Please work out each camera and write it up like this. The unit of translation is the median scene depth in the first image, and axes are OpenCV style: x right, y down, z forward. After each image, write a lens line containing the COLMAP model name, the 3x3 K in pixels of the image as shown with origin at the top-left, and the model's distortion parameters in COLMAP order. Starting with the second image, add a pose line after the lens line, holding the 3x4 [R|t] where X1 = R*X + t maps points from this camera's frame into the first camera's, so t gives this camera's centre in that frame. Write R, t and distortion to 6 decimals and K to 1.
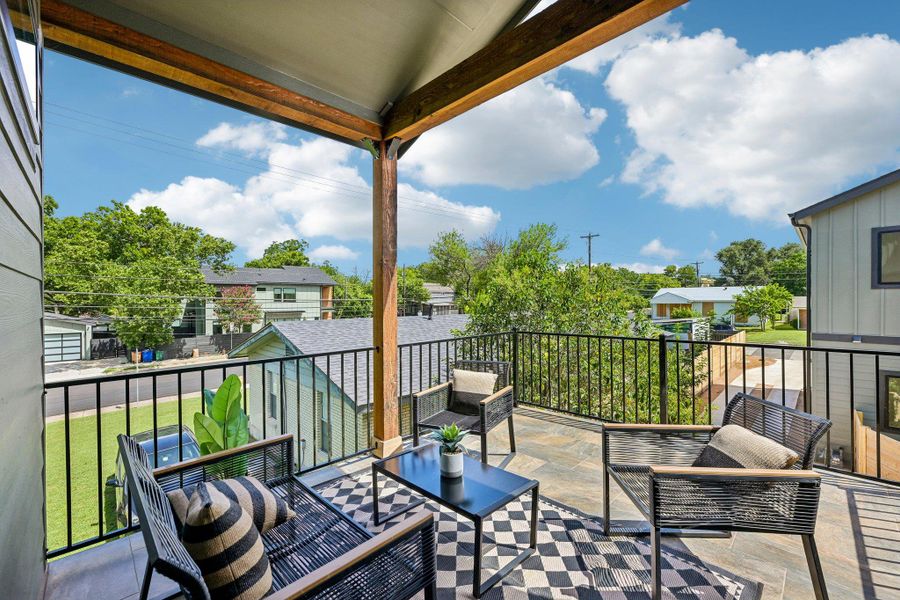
lens RADIAL K [[370.8, 0, 449.1], [0, 370.8, 302.2], [0, 0, 1]] dist [-0.000100, -0.000843]
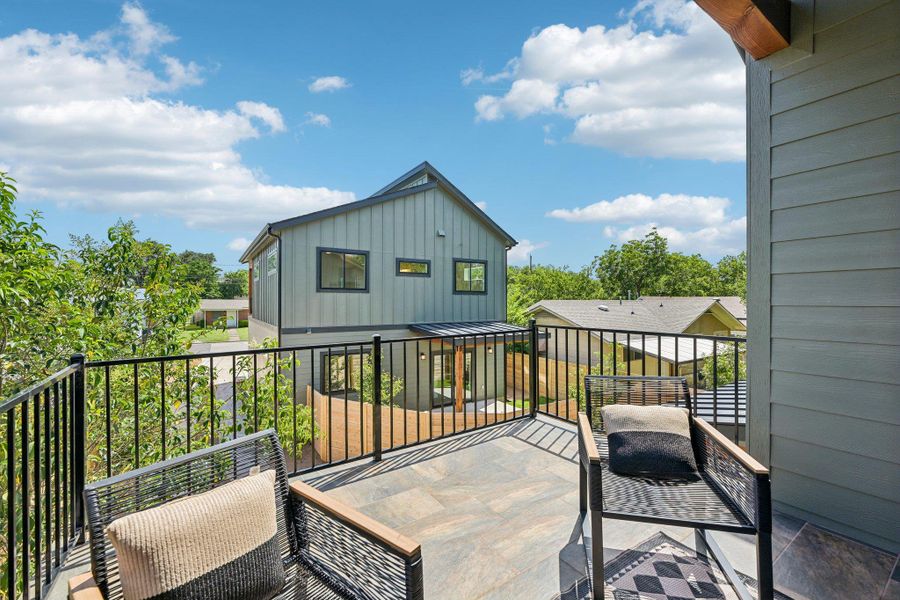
lens RADIAL K [[370.8, 0, 450.6], [0, 370.8, 300.7], [0, 0, 1]] dist [-0.000100, -0.000843]
pose [[0.187286, 0.009030, 0.982264, -0.292409], [0.003353, 0.999946, -0.009832, 0.035057], [-0.982300, 0.005135, 0.187246, 0.991276]]
